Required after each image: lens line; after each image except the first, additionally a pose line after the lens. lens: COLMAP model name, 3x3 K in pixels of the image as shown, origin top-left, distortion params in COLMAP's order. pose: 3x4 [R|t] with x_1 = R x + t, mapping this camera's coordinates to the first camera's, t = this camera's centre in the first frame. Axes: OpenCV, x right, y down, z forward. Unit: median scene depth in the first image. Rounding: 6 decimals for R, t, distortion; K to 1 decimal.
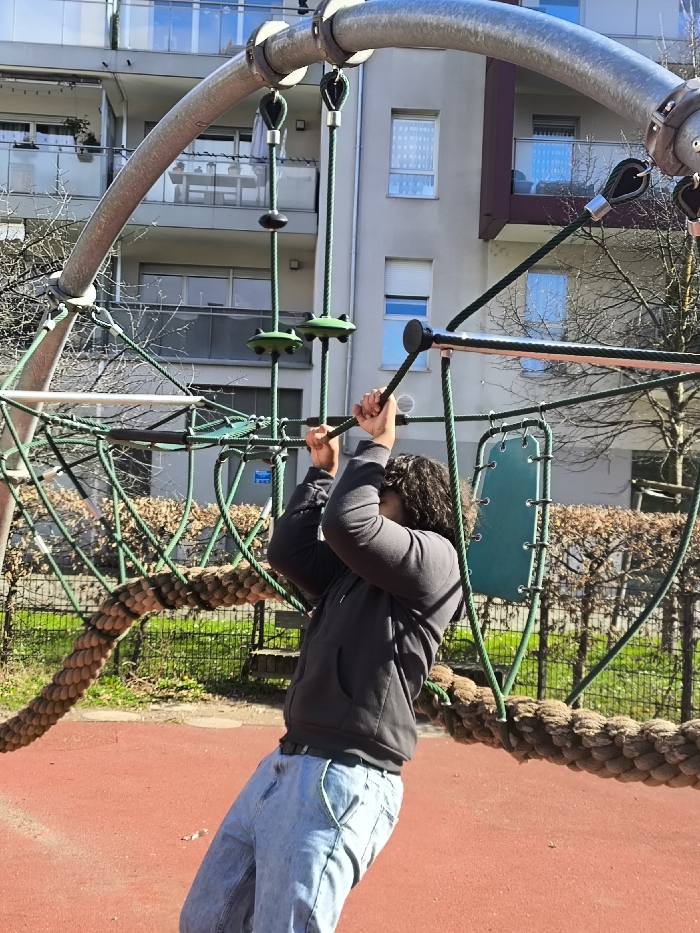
lens RADIAL K [[1320.7, 0, 350.8], [0, 1320.7, 463.0], [0, 0, 1]] dist [0.142907, 0.000000]
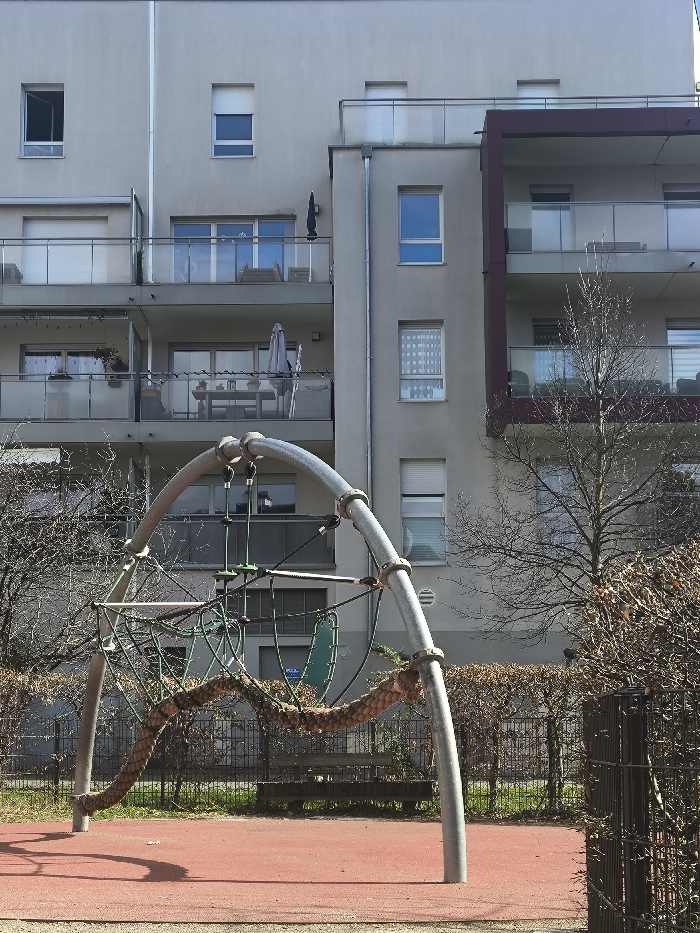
lens RADIAL K [[1684.2, 0, 349.0], [0, 1684.2, 465.0], [0, 0, 1]] dist [-0.046364, 0.000000]
pose [[0.997251, -0.056461, -0.047989, 0.048723], [0.049953, 0.990593, -0.127396, 0.016605], [0.054730, 0.124648, 0.990690, -0.311790]]
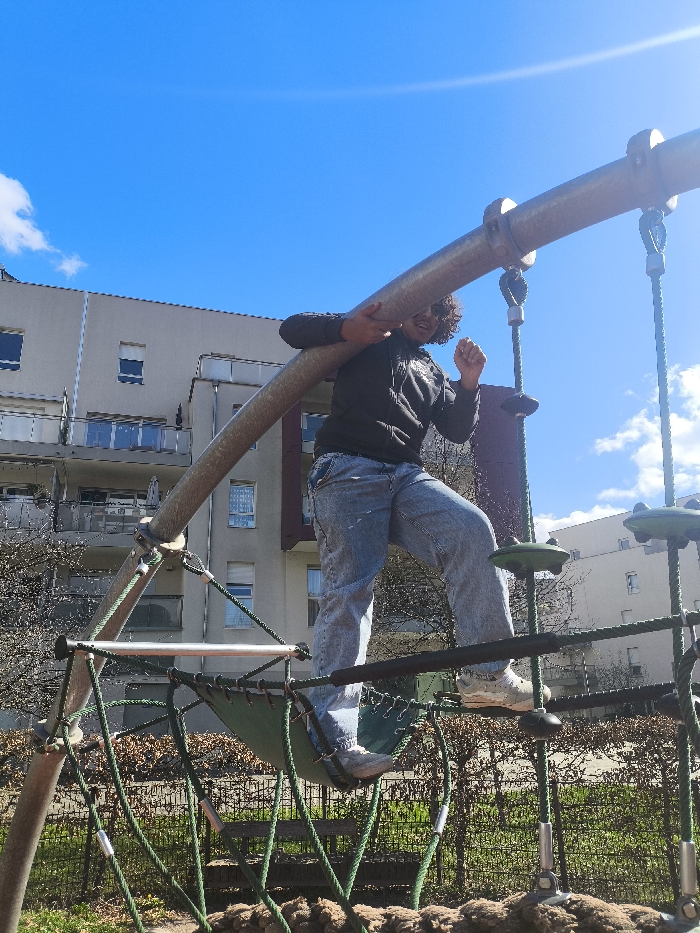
lens RADIAL K [[681.2, 0, 357.2], [0, 681.2, 474.7], [0, 0, 1]] dist [0.038302, -0.005356]
pose [[0.964708, 0.015863, 0.262844, -0.045569], [0.060451, 0.958184, -0.279696, -0.005608], [-0.256290, 0.285714, 0.923408, 0.110817]]
